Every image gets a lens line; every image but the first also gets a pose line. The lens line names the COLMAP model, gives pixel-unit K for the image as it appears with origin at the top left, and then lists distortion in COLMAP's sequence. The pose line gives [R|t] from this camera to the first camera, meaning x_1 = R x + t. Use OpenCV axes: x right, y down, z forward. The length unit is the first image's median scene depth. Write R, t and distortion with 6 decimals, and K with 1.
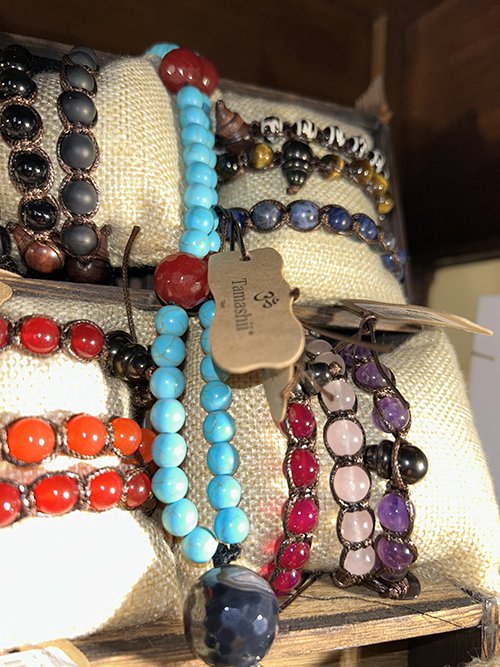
lens RADIAL K [[528.7, 0, 250.0], [0, 528.7, 333.5], [0, 0, 1]] dist [-0.005294, -0.058021]
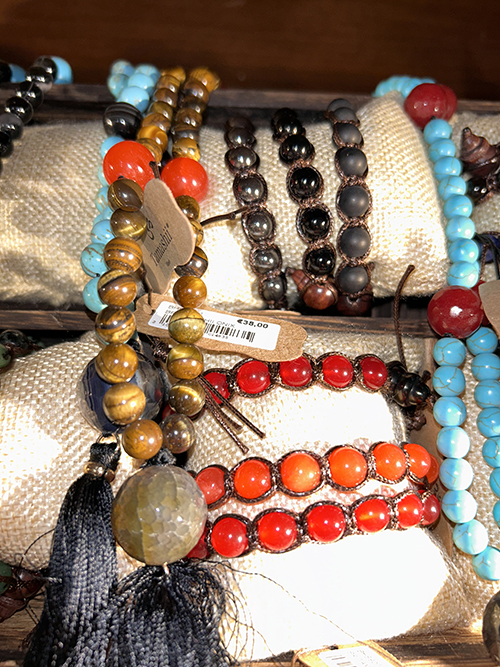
lens RADIAL K [[528.7, 0, 250.0], [0, 528.7, 333.5], [0, 0, 1]] dist [-0.005294, -0.058021]
pose [[0.956761, -0.036533, -0.288573, -0.217843], [0.041306, 0.999092, 0.010465, -0.086310], [0.287929, -0.021933, 0.957401, -0.126909]]
